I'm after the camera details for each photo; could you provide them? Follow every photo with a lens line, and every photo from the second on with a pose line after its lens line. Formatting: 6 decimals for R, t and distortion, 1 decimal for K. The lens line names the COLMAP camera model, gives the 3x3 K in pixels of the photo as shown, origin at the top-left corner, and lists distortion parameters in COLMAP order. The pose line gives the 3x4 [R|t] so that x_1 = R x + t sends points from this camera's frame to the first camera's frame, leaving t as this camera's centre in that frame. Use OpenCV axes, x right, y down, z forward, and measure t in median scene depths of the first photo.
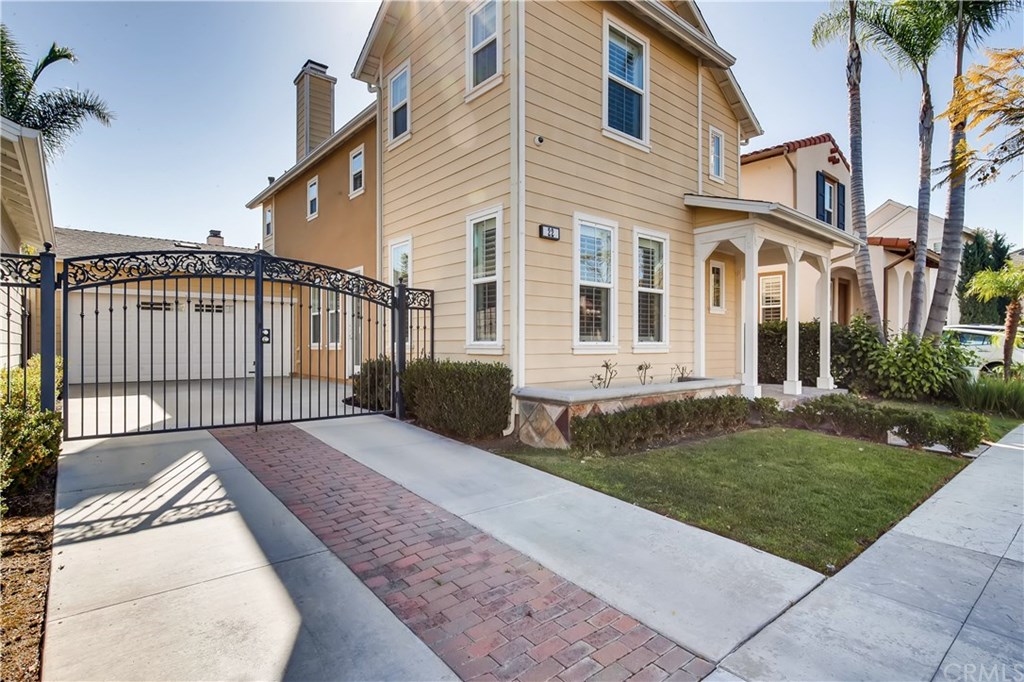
lens RADIAL K [[516.3, 0, 508.6], [0, 516.3, 340.7], [0, 0, 1]] dist [0.011493, -0.000400]
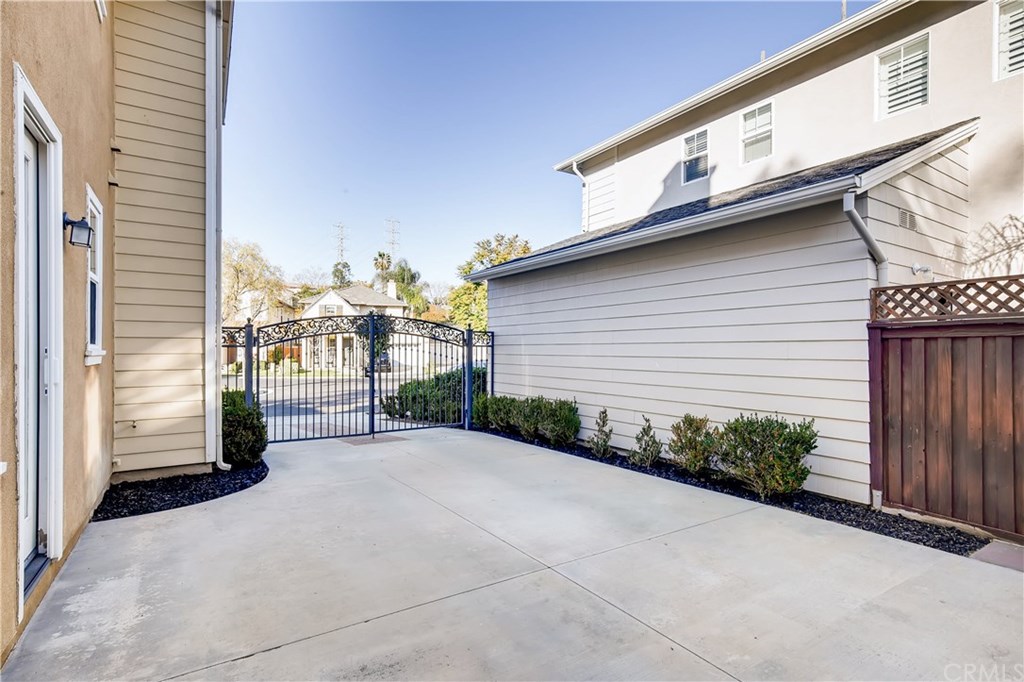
lens RADIAL K [[516.3, 0, 513.6], [0, 516.3, 348.3], [0, 0, 1]] dist [0.011493, -0.000400]
pose [[0.994068, -0.025960, -0.105613, 0.053894], [0.025173, 0.999645, -0.008779, -0.051322], [0.105803, 0.006068, 0.994369, -0.369776]]
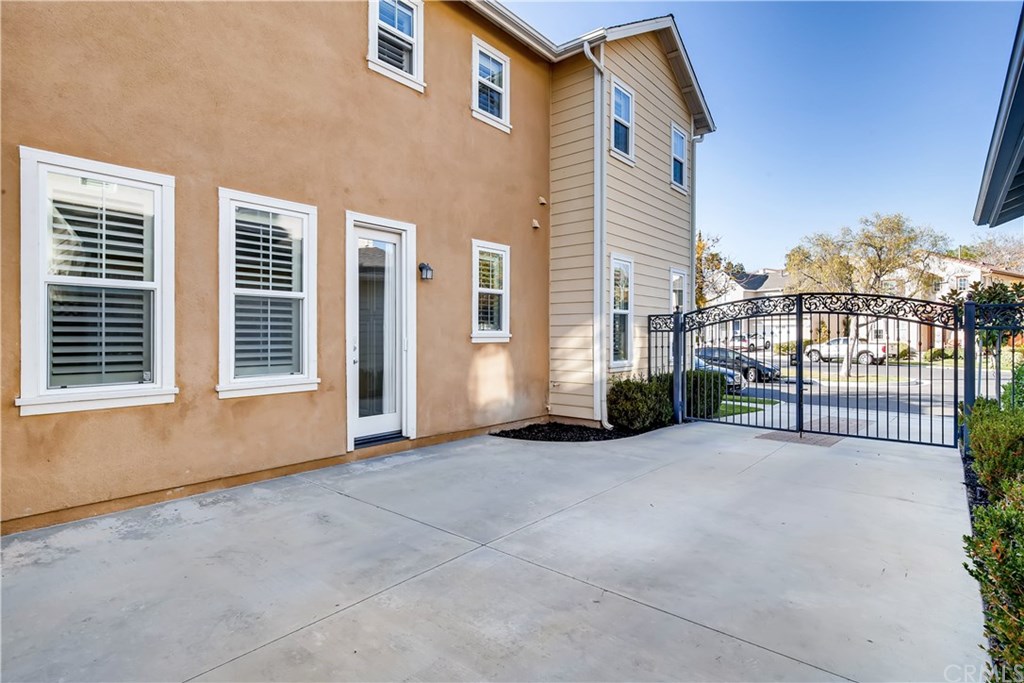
lens RADIAL K [[516.3, 0, 514.6], [0, 516.3, 340.1], [0, 0, 1]] dist [0.011493, -0.000400]
pose [[0.183745, -0.015707, -0.982848, 0.591680], [0.000672, 0.999874, -0.015853, -0.036519], [0.982974, 0.002253, 0.183733, 0.112469]]
